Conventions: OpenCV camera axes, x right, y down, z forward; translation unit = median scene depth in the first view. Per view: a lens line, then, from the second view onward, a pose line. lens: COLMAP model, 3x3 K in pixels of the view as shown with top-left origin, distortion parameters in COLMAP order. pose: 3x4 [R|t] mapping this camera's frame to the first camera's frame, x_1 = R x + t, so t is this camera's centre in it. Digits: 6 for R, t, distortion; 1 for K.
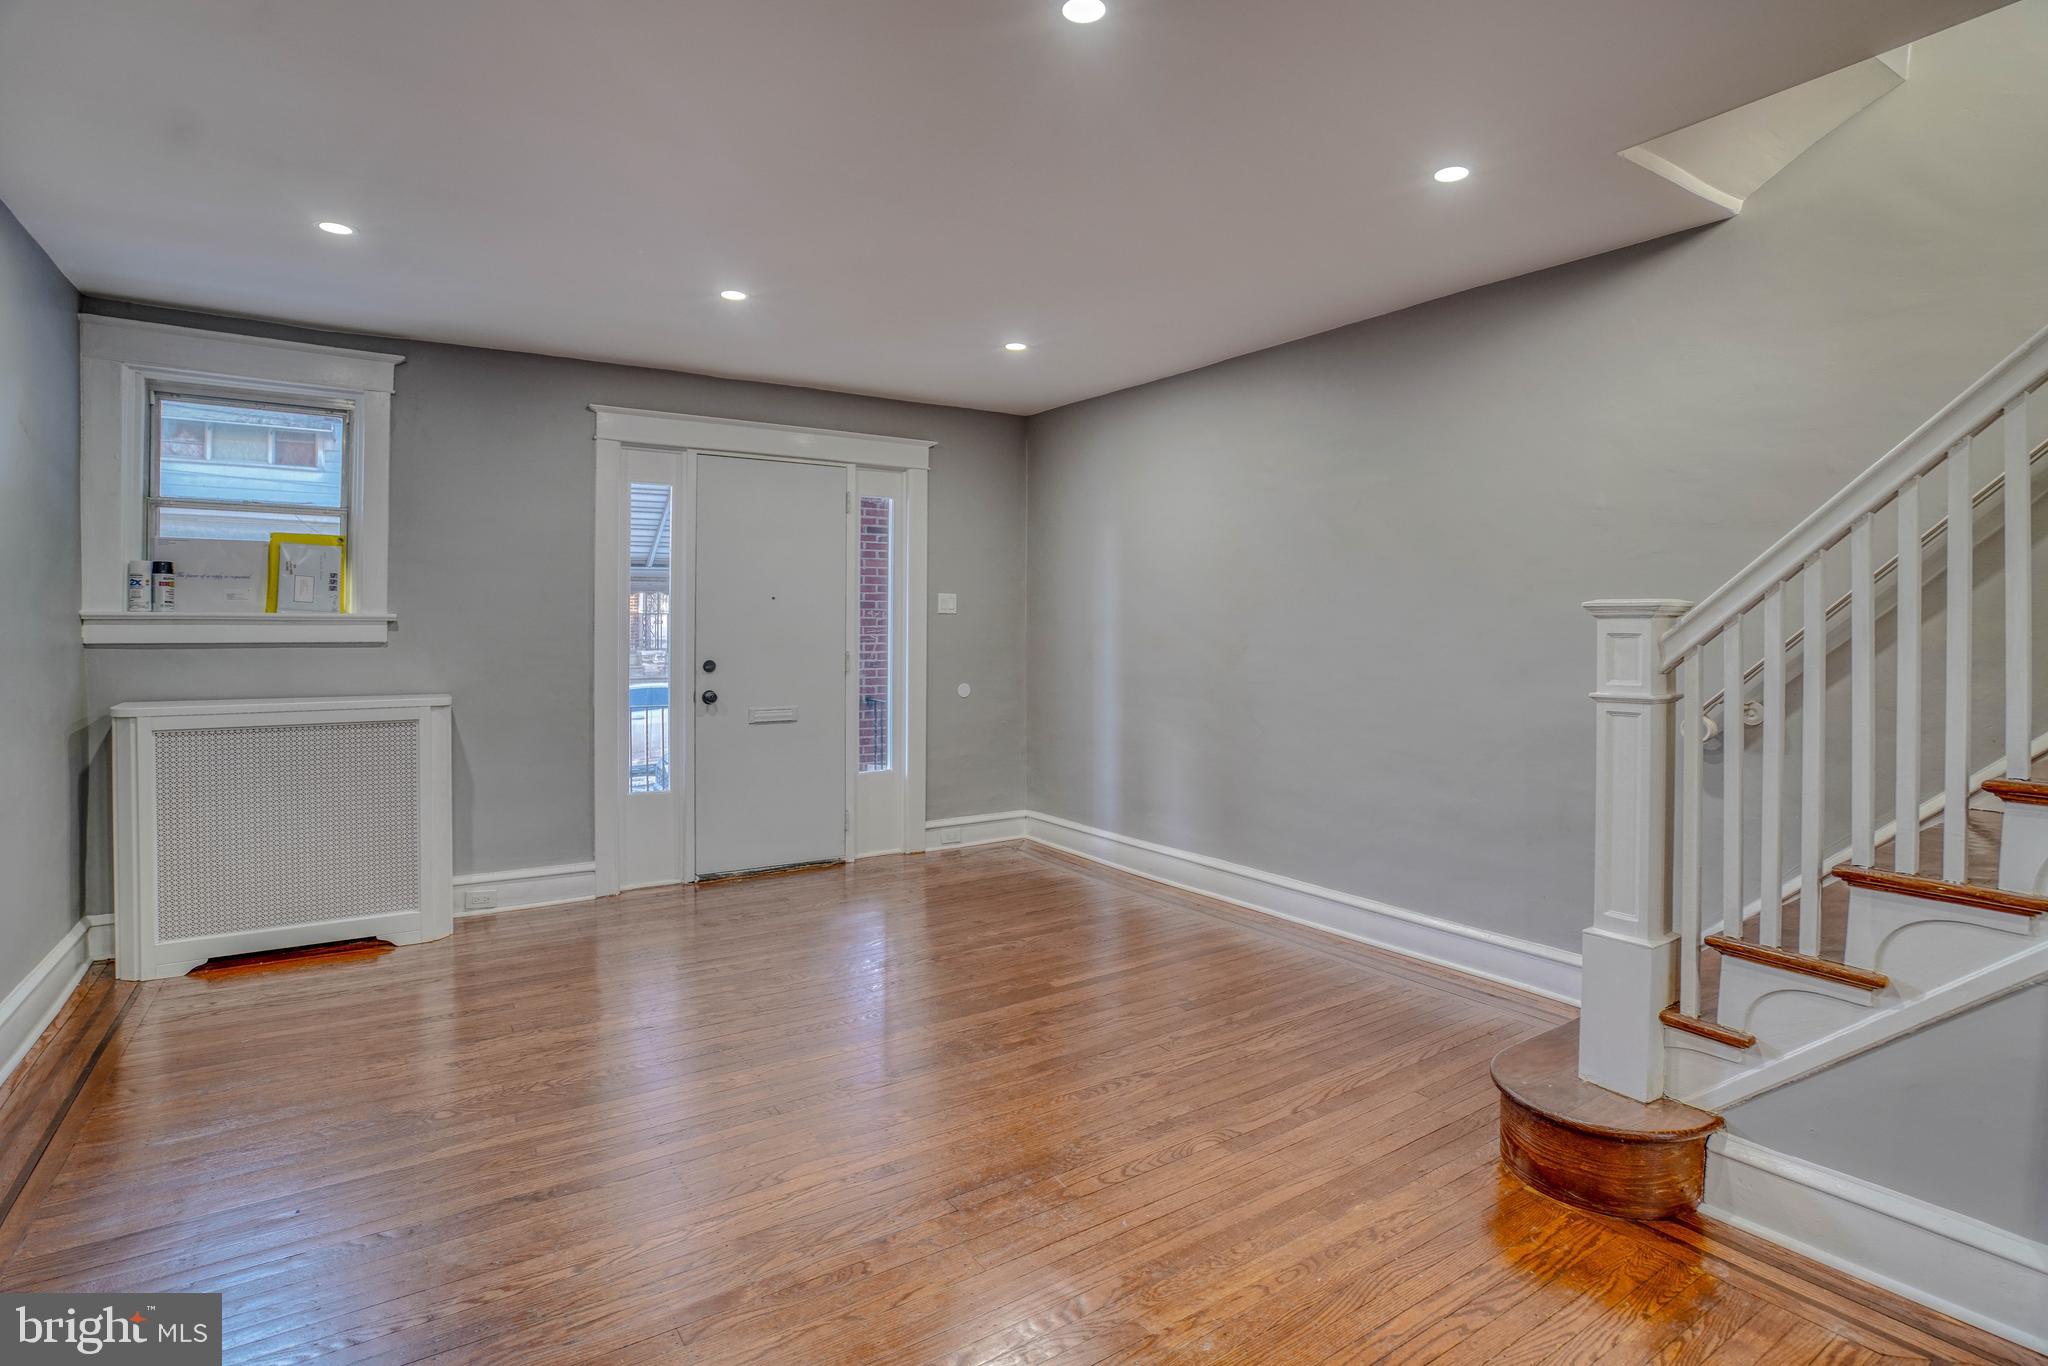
lens RADIAL K [[1006.3, 0, 1045.0], [0, 1006.3, 635.7], [0, 0, 1]] dist [-0.051092, 0.025046]
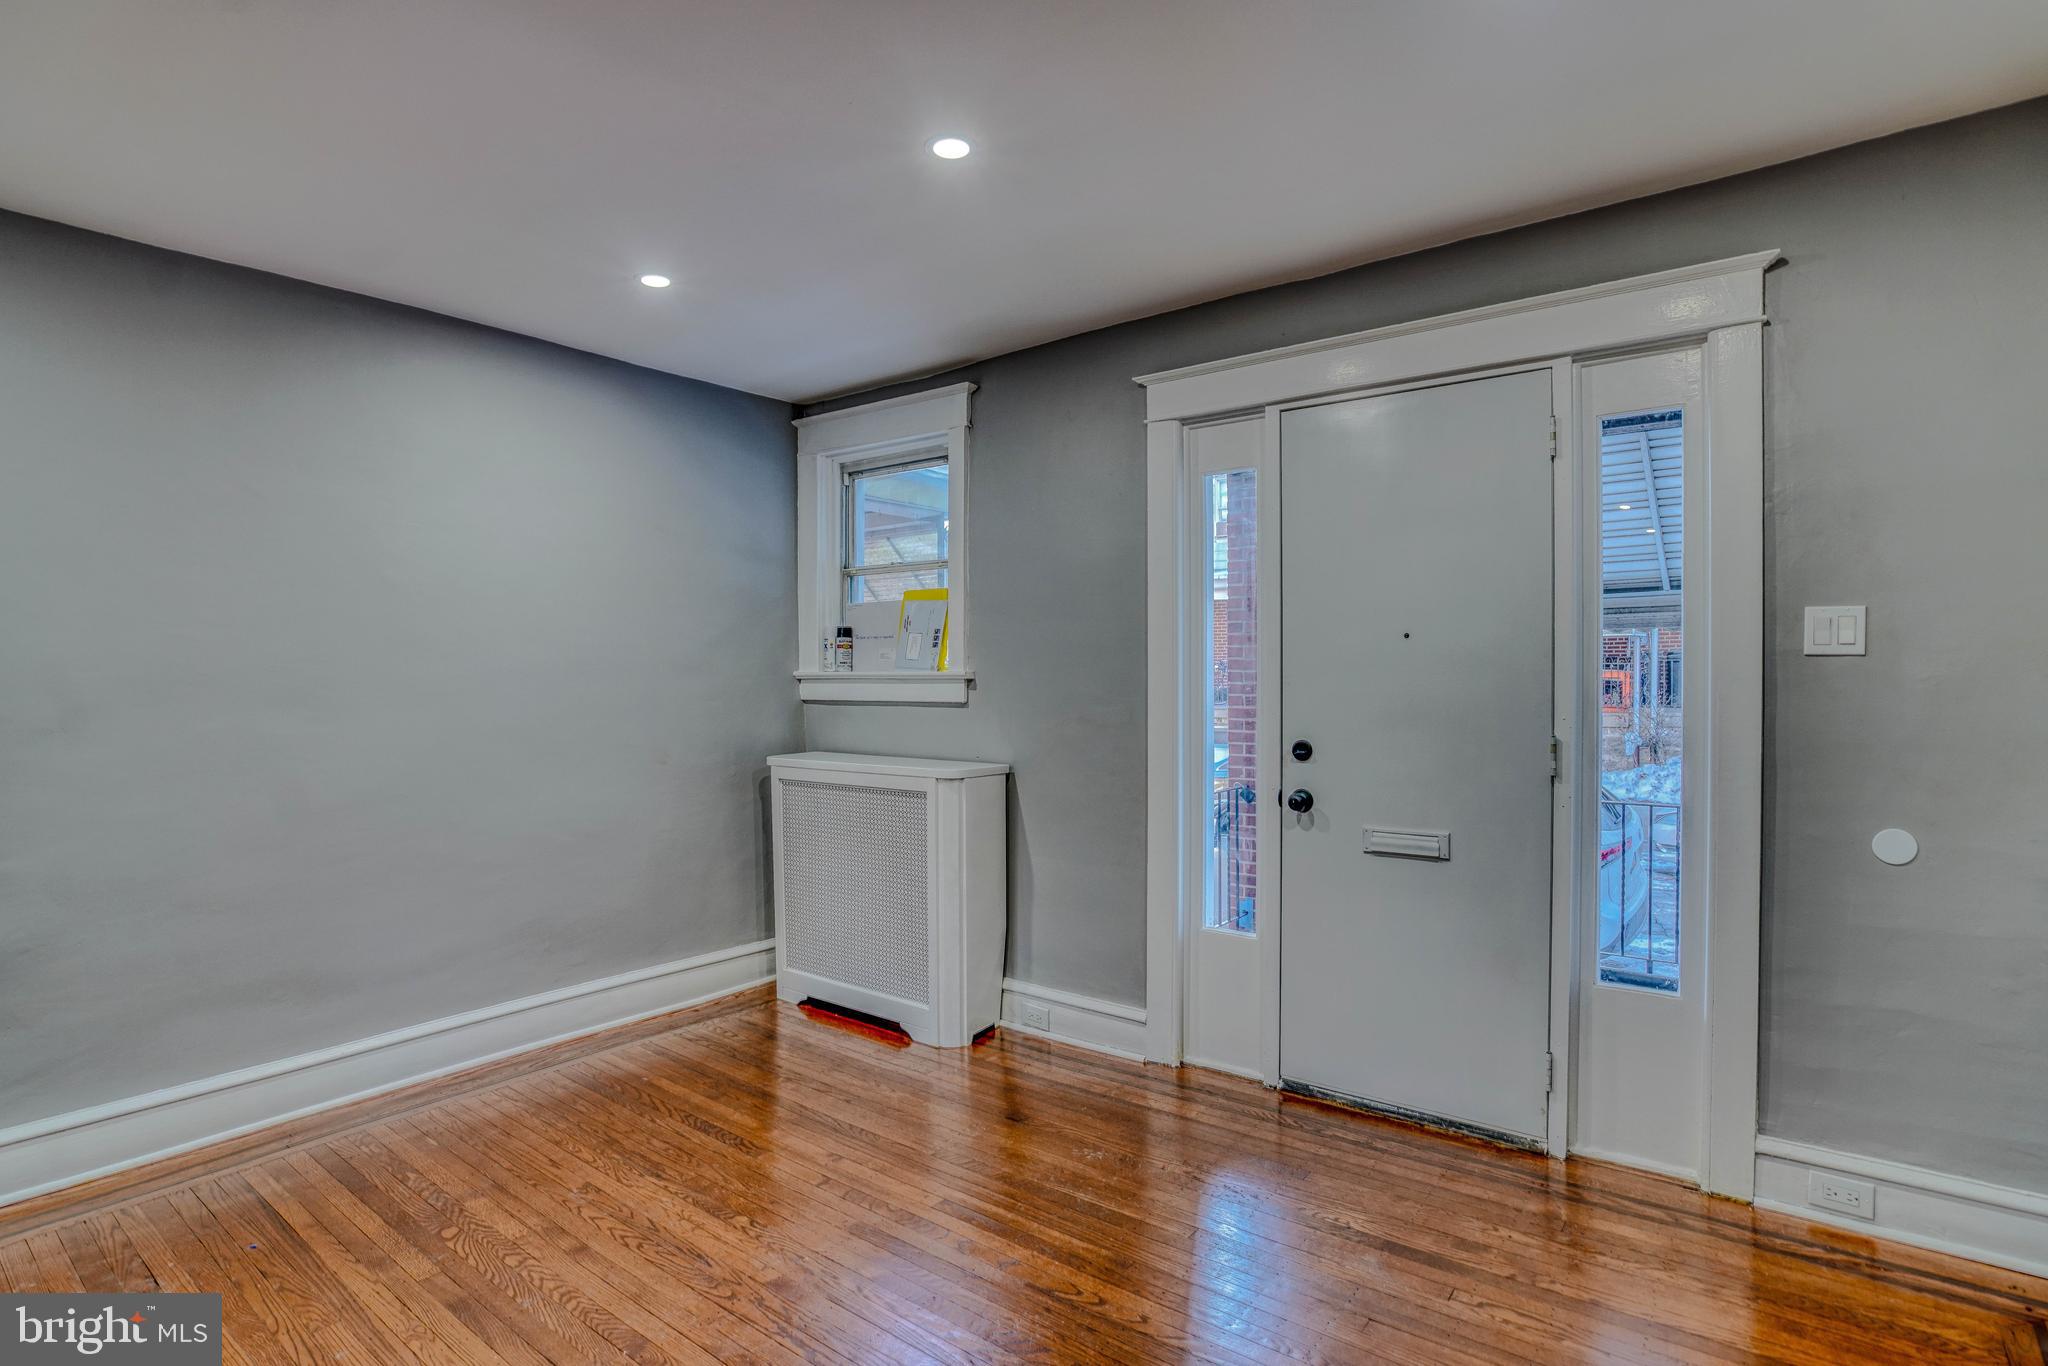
lens RADIAL K [[1038.1, 0, 1023.0], [0, 1038.1, 689.1], [0, 0, 1]] dist [-0.064158, 0.046357]
pose [[0.328904, 0.009289, -0.944318, 0.248586], [-0.003609, 0.999957, 0.008579, -0.014240], [0.944356, 0.000586, 0.328923, 0.743961]]
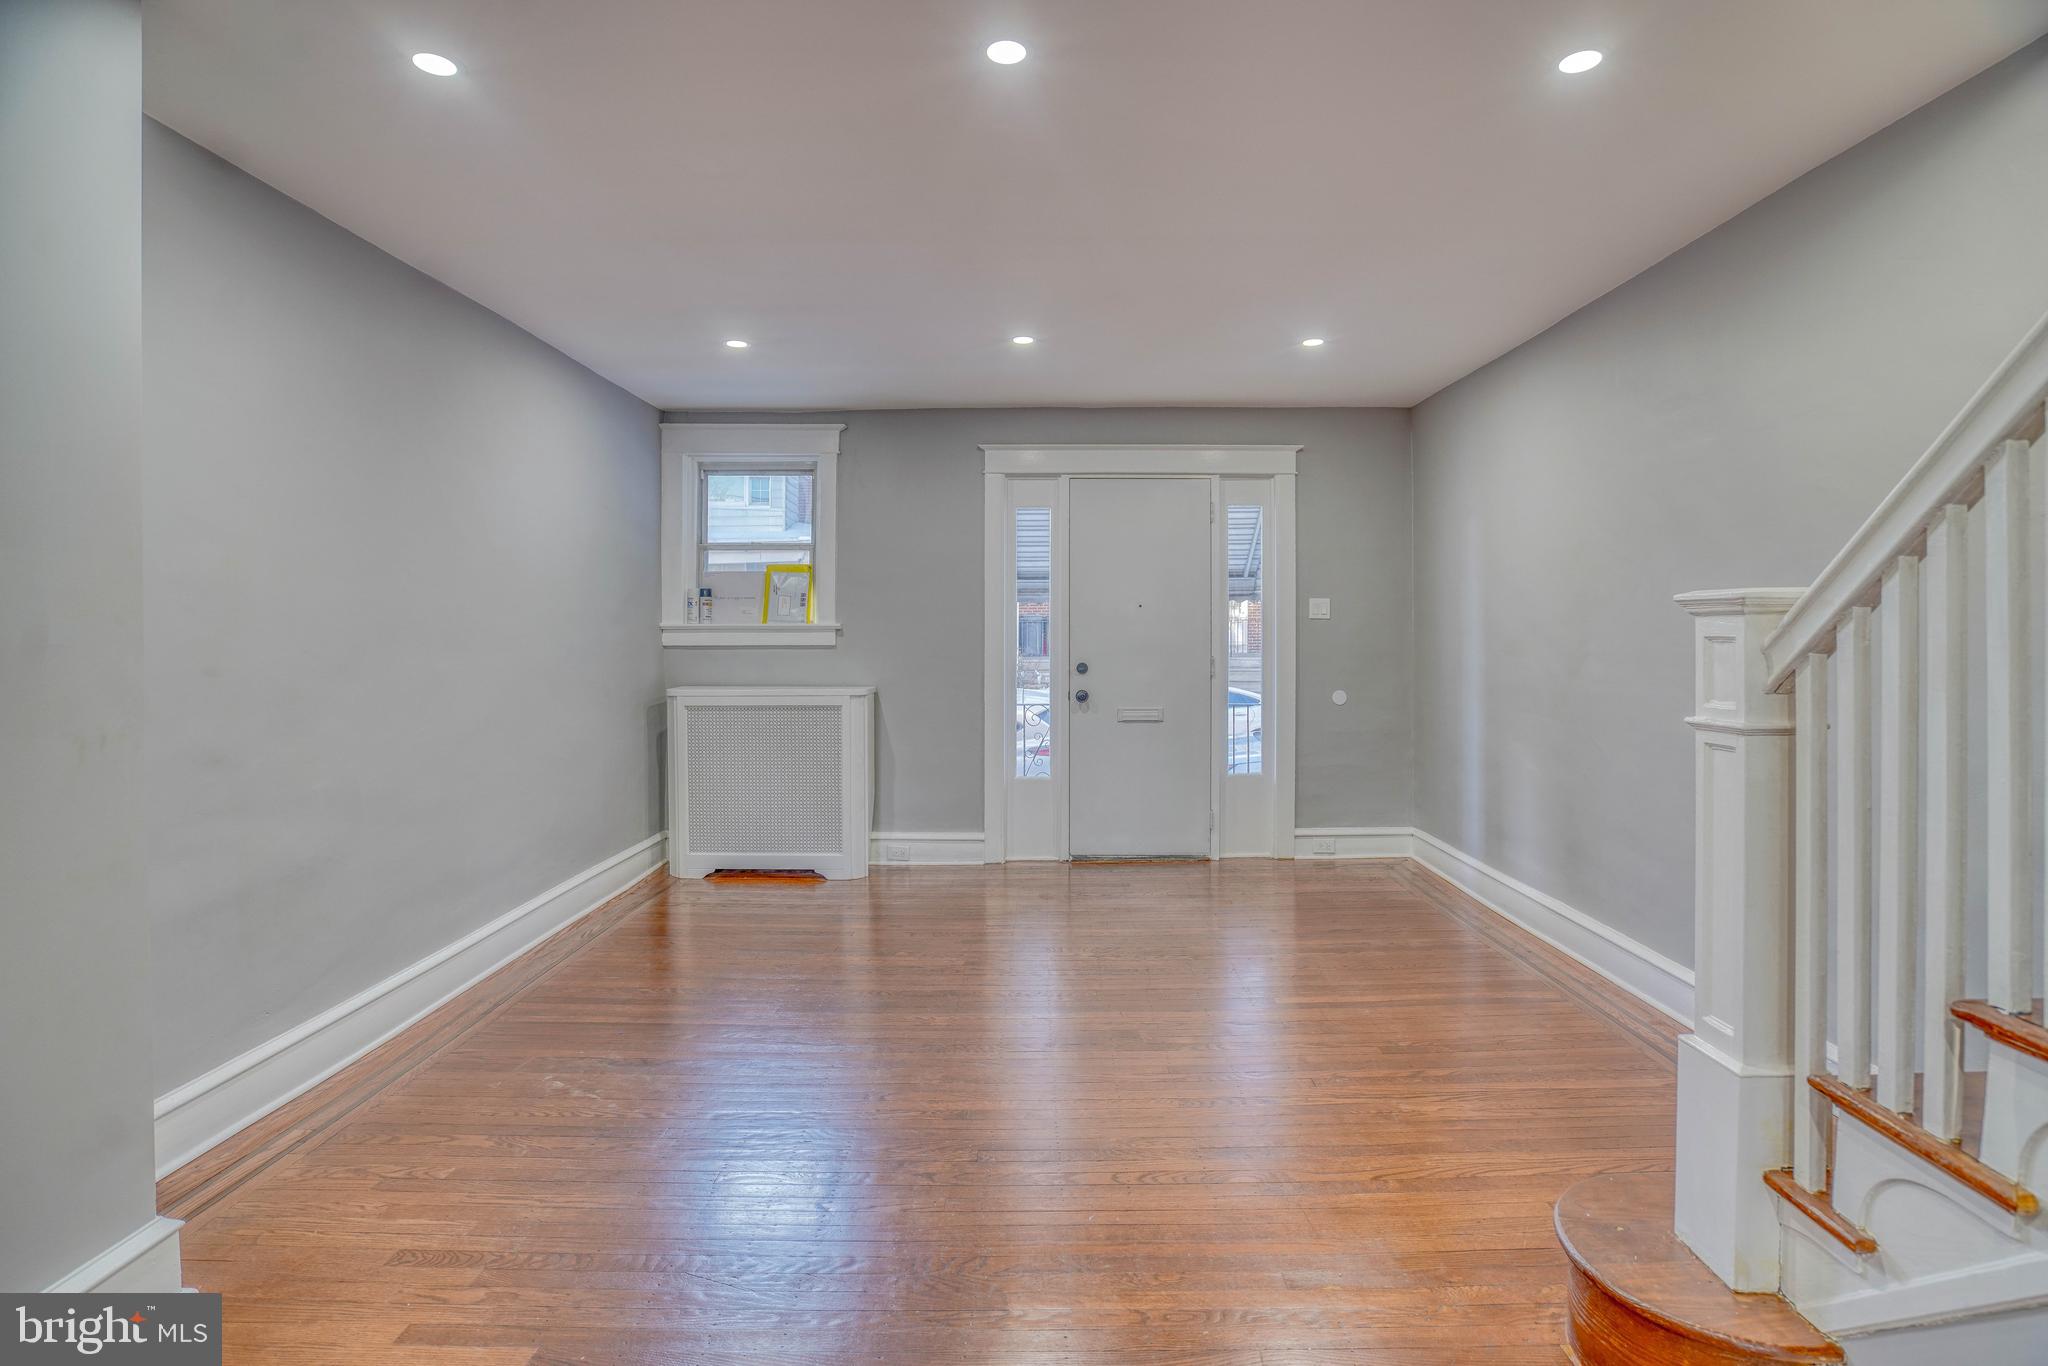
lens RADIAL K [[986.6, 0, 1034.5], [0, 986.6, 642.6], [0, 0, 1]] dist [-0.055837, 0.022249]
pose [[0.835590, 0.001824, -0.549350, 0.264064], [-0.001642, 0.999998, 0.000823, 0.001151], [0.549351, 0.000215, 0.835592, 0.064473]]
